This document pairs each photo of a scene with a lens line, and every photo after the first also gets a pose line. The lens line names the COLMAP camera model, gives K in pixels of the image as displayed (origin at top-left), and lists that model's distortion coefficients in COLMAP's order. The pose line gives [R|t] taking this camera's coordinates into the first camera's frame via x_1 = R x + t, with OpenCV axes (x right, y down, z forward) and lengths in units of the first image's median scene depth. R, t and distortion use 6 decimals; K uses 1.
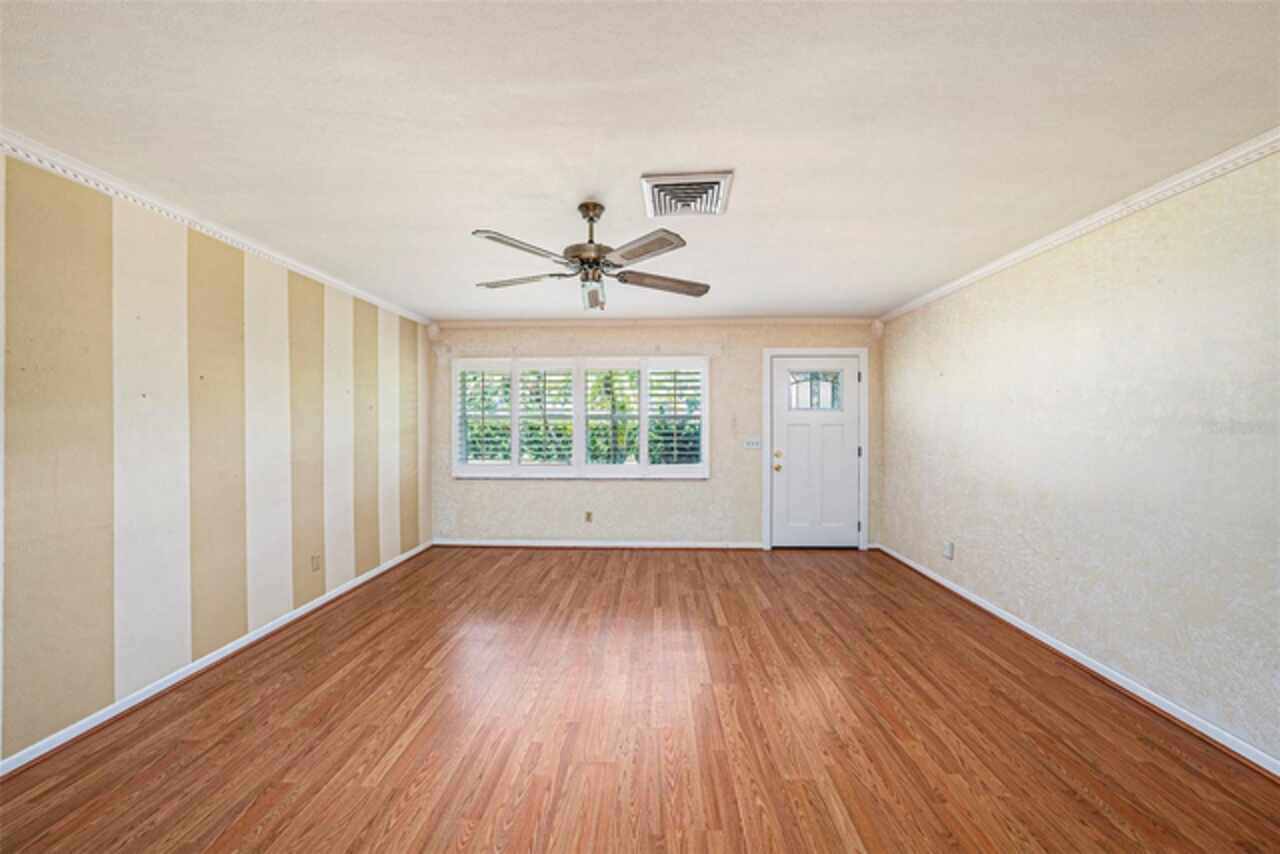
lens RADIAL K [[443.0, 0, 648.0], [0, 443.0, 427.0], [0, 0, 1]] dist [-0.034056, 0.005286]
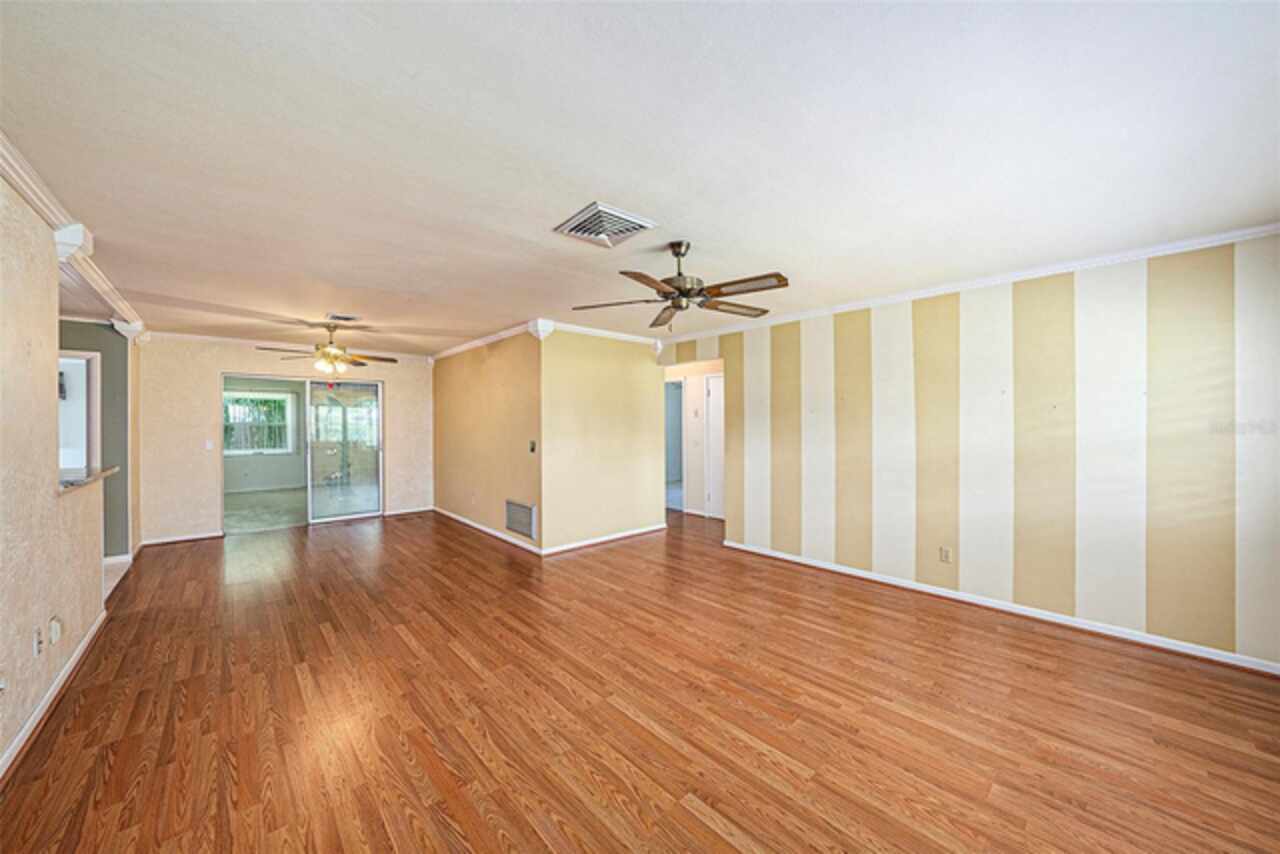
lens RADIAL K [[455.2, 0, 638.5], [0, 455.2, 423.1], [0, 0, 1]] dist [-0.026697, 0.006417]
pose [[-0.720407, 0.001508, -0.693550, 0.508571], [-0.002978, 0.999982, 0.005268, -0.020142], [0.693545, 0.005861, -0.720389, 1.145980]]
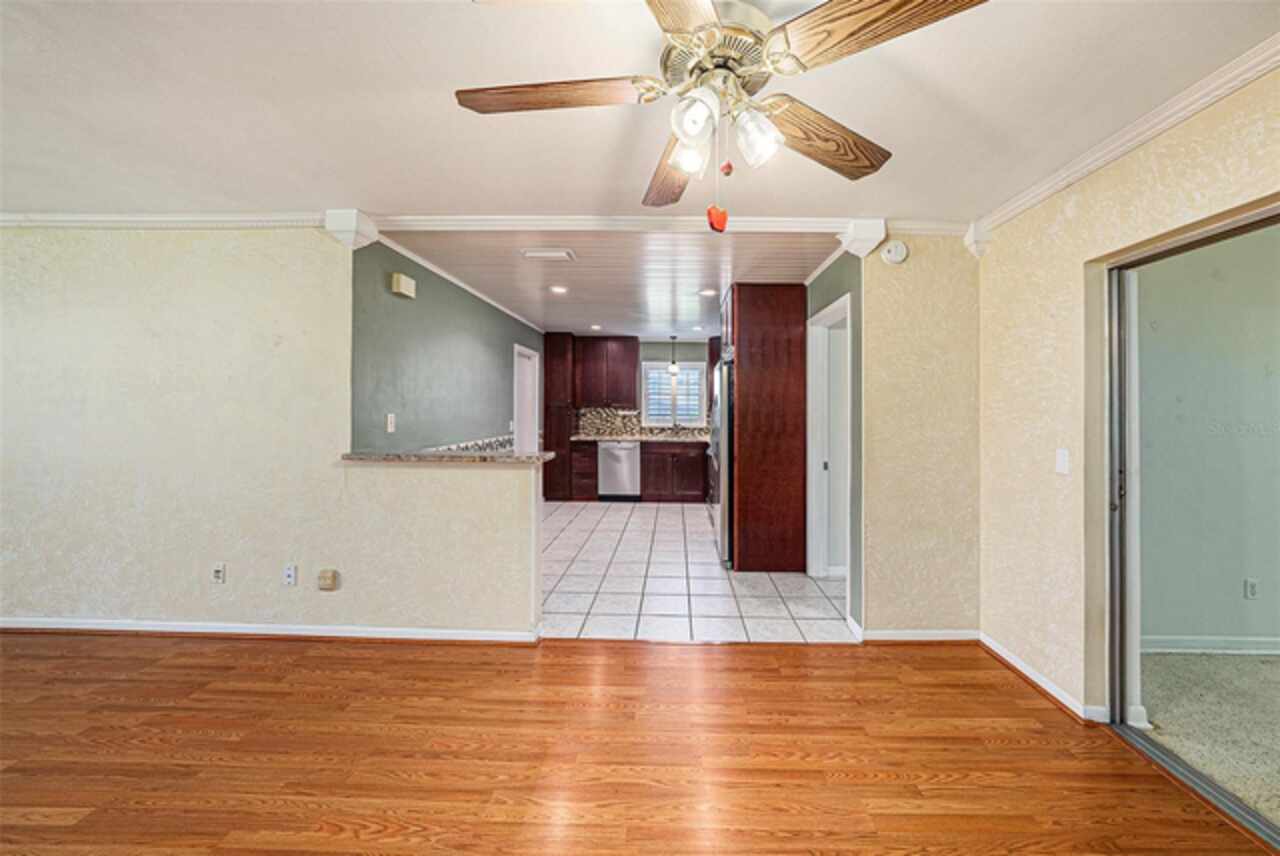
lens RADIAL K [[445.2, 0, 669.7], [0, 445.2, 409.6], [0, 0, 1]] dist [-0.027414, 0.004956]
pose [[-0.004790, 0.003283, 0.999983, -0.053184], [0.002899, 0.999990, -0.003269, 0.010149], [-0.999984, 0.002883, -0.004800, -0.467948]]
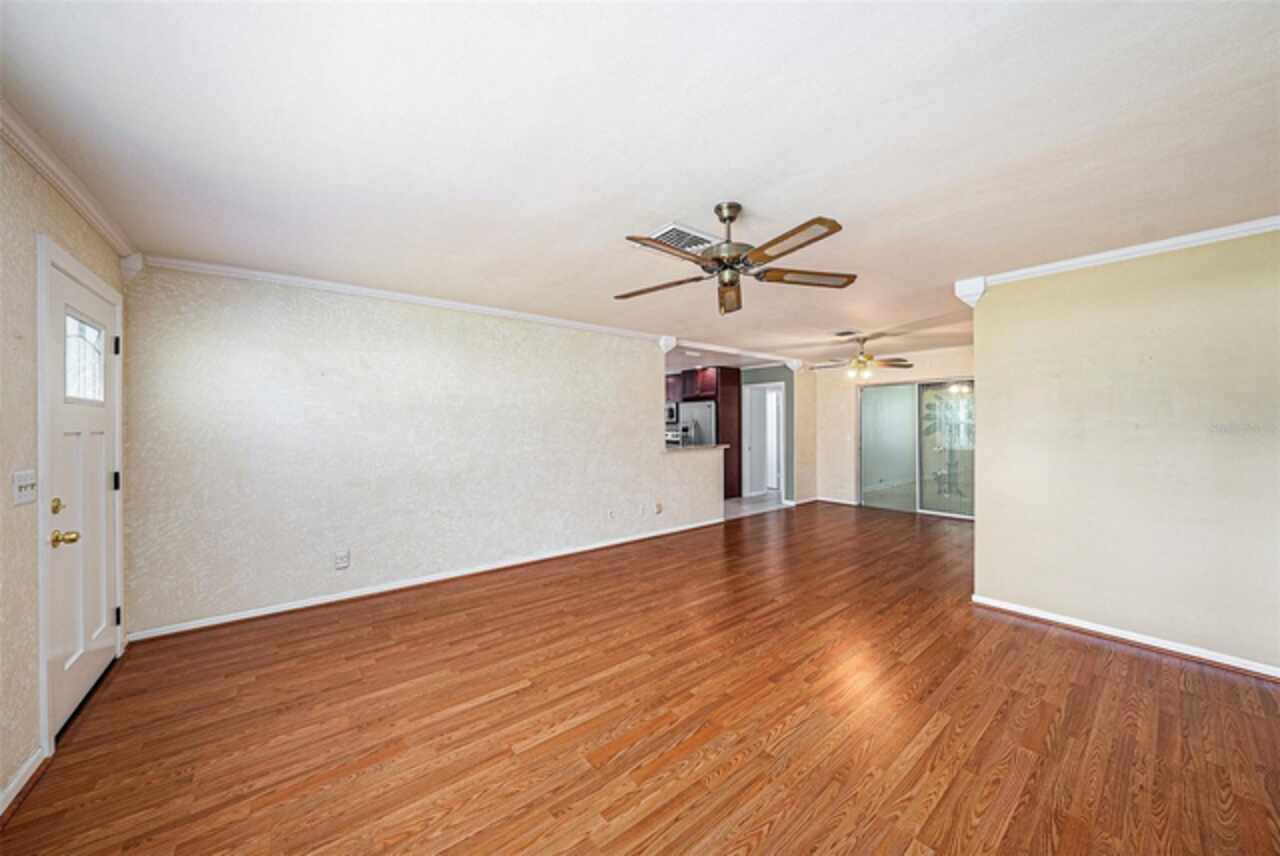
lens RADIAL K [[451.2, 0, 640.2], [0, 451.2, 418.8], [0, 0, 1]] dist [-0.025582, 0.005586]
pose [[-0.644206, 0.012328, 0.764753, -0.492204], [0.009508, 0.999922, -0.008110, -0.014457], [-0.764793, 0.002047, -0.644273, 1.148212]]
